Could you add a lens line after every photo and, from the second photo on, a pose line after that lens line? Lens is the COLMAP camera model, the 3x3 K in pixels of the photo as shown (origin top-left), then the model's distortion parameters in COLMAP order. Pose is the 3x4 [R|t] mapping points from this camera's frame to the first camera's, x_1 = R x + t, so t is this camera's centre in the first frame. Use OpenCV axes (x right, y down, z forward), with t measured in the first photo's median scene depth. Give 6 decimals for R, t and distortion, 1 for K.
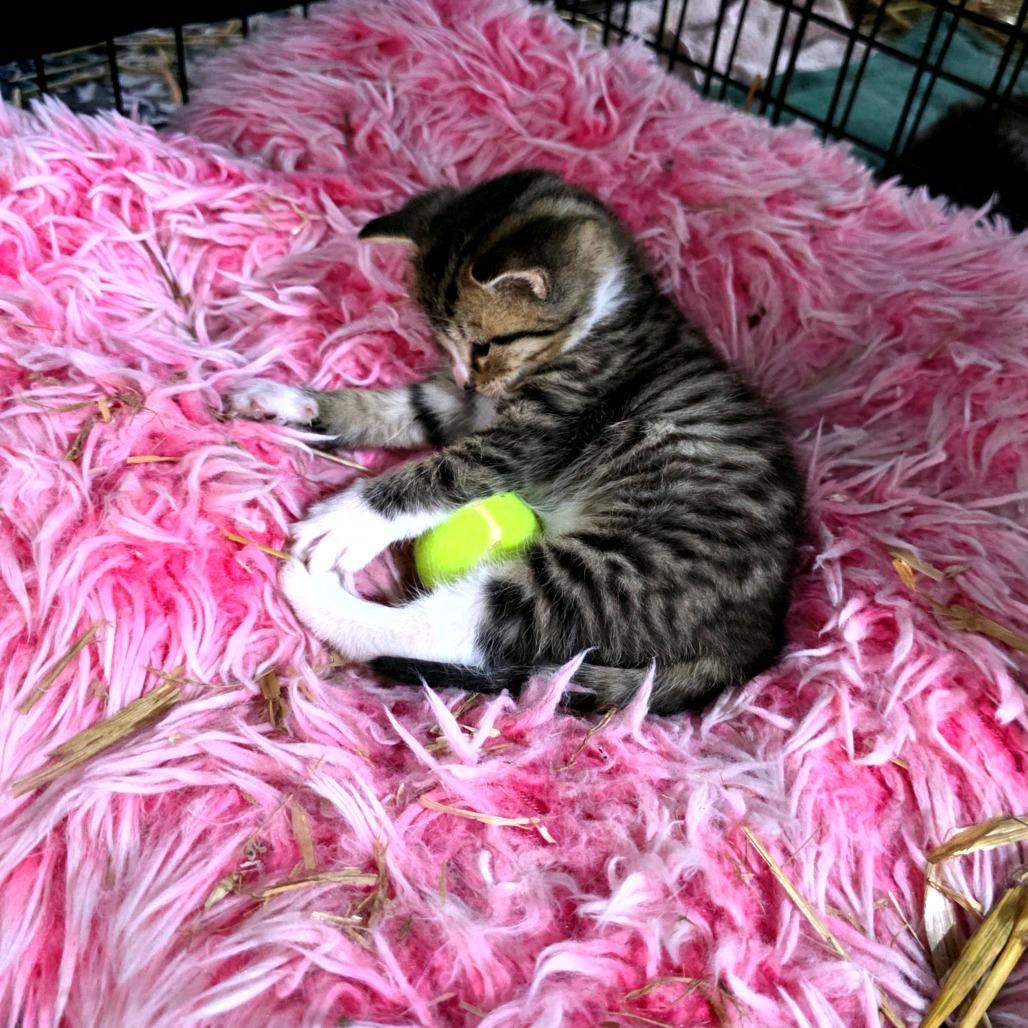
lens RADIAL K [[1210.2, 0, 593.4], [0, 1210.2, 512.0], [0, 0, 1]] dist [0.016977, -0.064798]
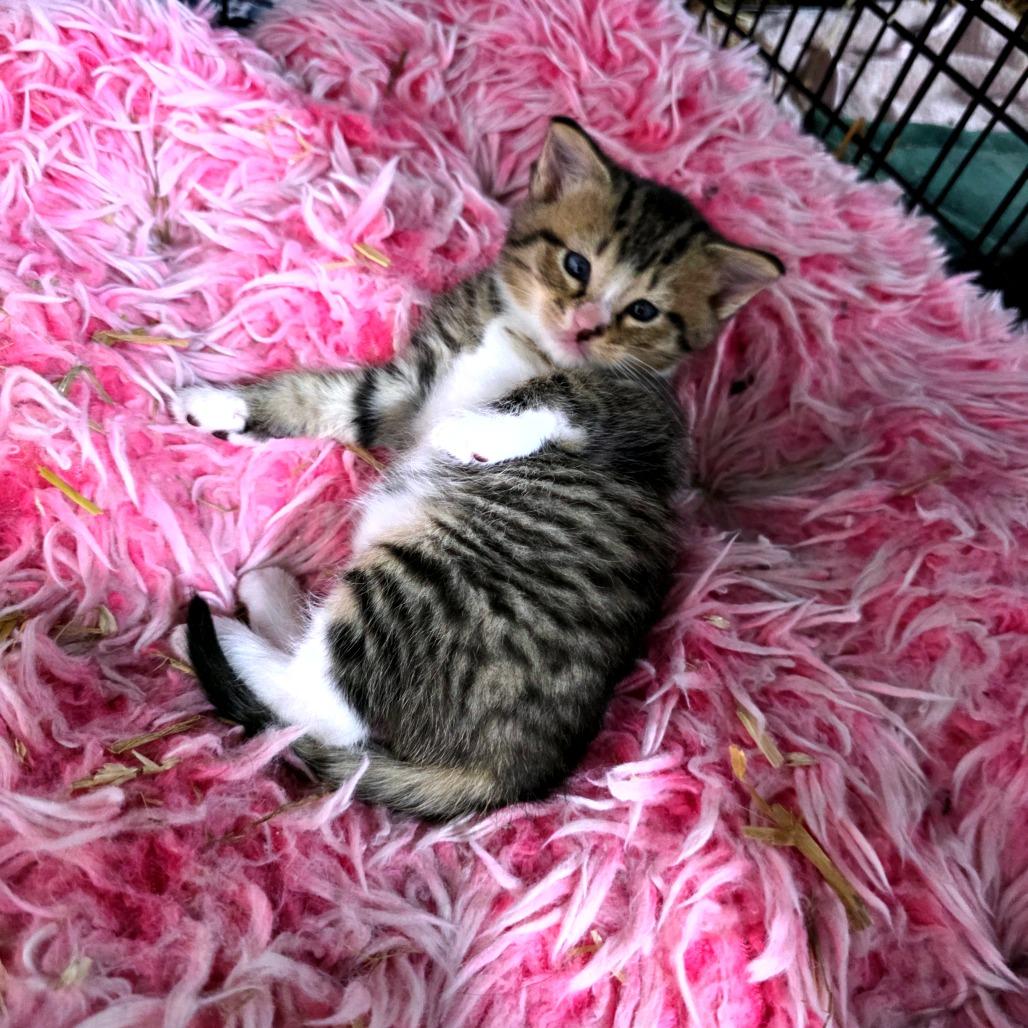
lens RADIAL K [[1005.9, 0, 551.1], [0, 1005.9, 515.3], [0, 0, 1]] dist [-0.001016, -0.026636]
pose [[0.929789, 0.319117, -0.183457, 0.188215], [-0.300330, 0.945851, 0.123155, -0.130524], [0.212824, -0.059411, 0.975283, 0.259819]]
